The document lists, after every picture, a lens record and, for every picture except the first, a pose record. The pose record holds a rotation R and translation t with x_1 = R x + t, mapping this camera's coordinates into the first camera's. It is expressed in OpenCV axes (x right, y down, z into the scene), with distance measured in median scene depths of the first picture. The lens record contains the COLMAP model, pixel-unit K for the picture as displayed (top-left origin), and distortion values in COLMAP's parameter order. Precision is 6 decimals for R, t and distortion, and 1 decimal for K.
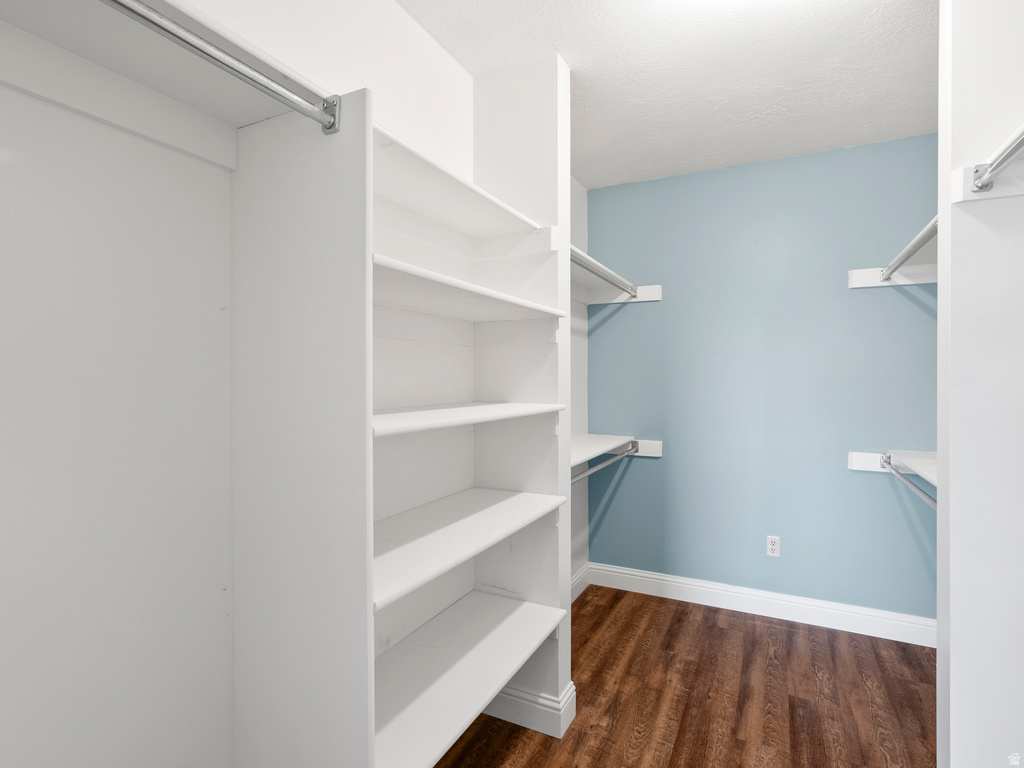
lens RADIAL K [[531.7, 0, 510.9], [0, 531.7, 382.6], [0, 0, 1]] dist [-0.001734, 0.003640]
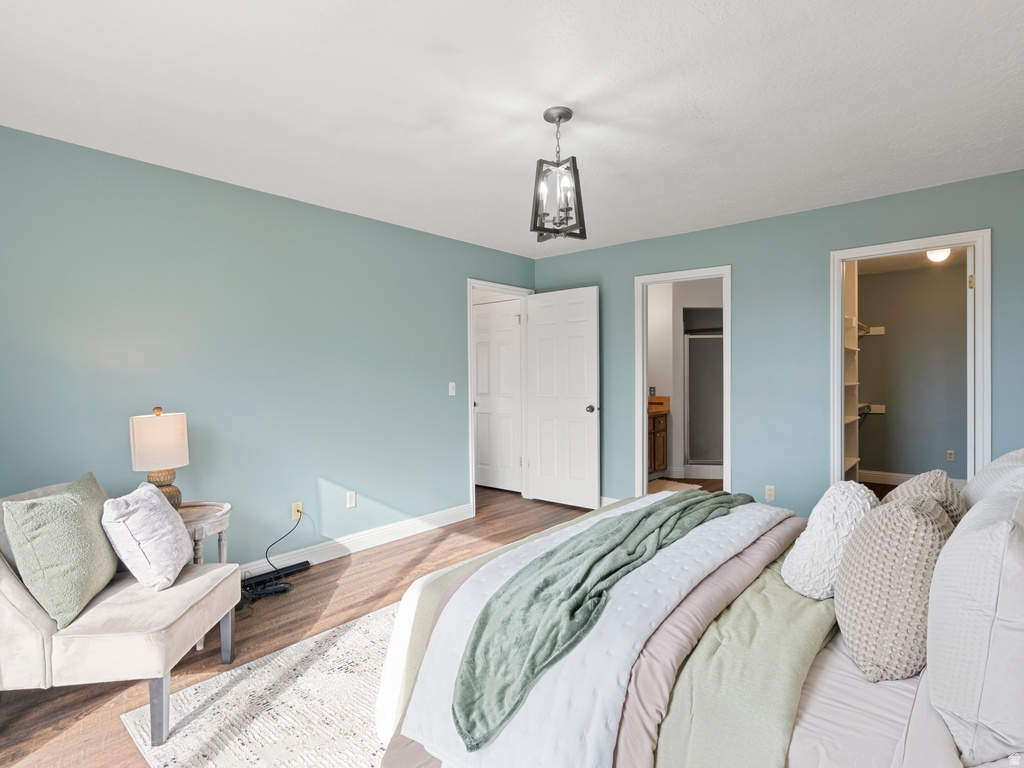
lens RADIAL K [[531.7, 0, 513.4], [0, 531.7, 381.1], [0, 0, 1]] dist [-0.001734, 0.003640]
pose [[0.969650, -0.002802, -0.244481, -0.568380], [0.001258, 0.999978, -0.006469, 0.030467], [0.244494, 0.005965, 0.969632, -1.249006]]
